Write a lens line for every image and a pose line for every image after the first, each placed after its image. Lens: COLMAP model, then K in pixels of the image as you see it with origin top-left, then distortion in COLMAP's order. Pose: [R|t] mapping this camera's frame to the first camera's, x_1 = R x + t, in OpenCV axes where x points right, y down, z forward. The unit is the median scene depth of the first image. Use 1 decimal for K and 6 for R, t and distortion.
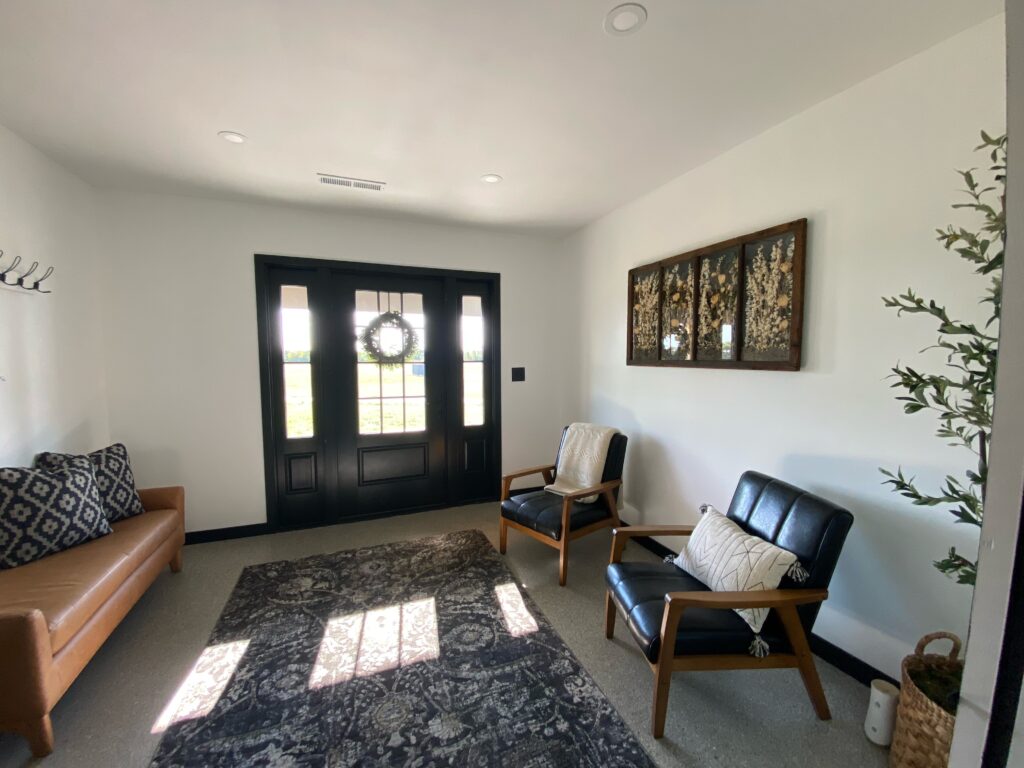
lens RADIAL K [[417.0, 0, 512.0], [0, 417.0, 384.0], [0, 0, 1]] dist [0.000008, -0.000007]
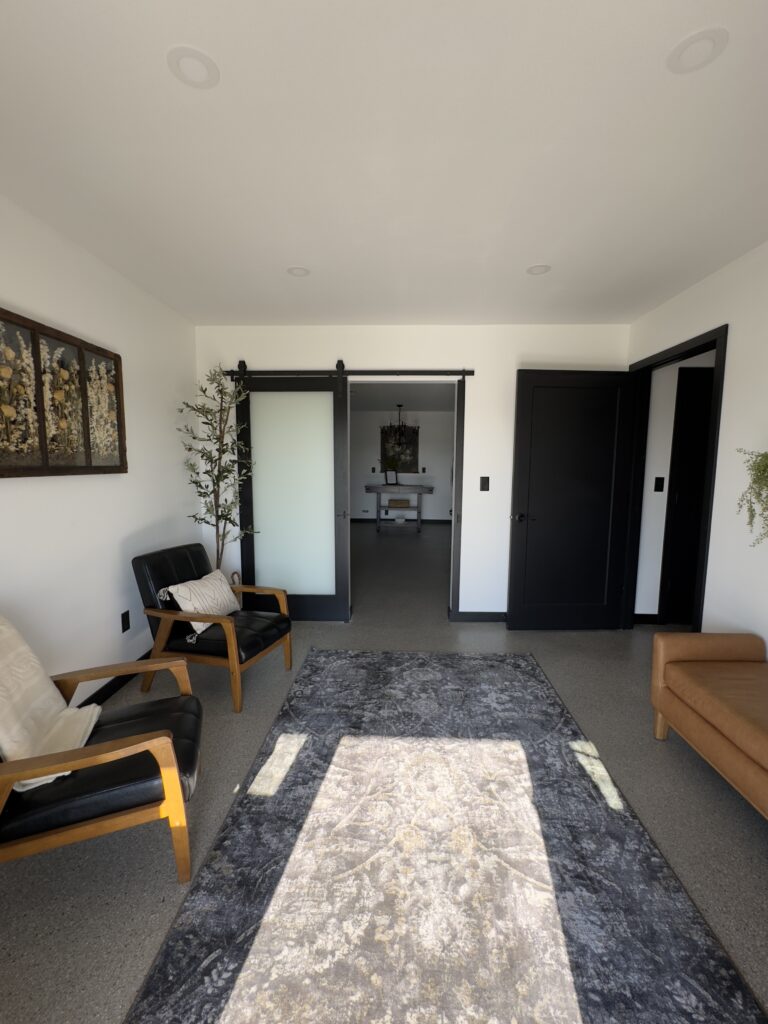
lens RADIAL K [[416.3, 0, 384.0], [0, 416.3, 512.0], [0, 0, 1]] dist [-0.001122, -0.000148]
pose [[-0.911393, -0.048553, 0.408664, -0.547605], [0.026653, 0.983967, 0.176346, -0.110303], [-0.410674, 0.171613, -0.895486, 1.713597]]
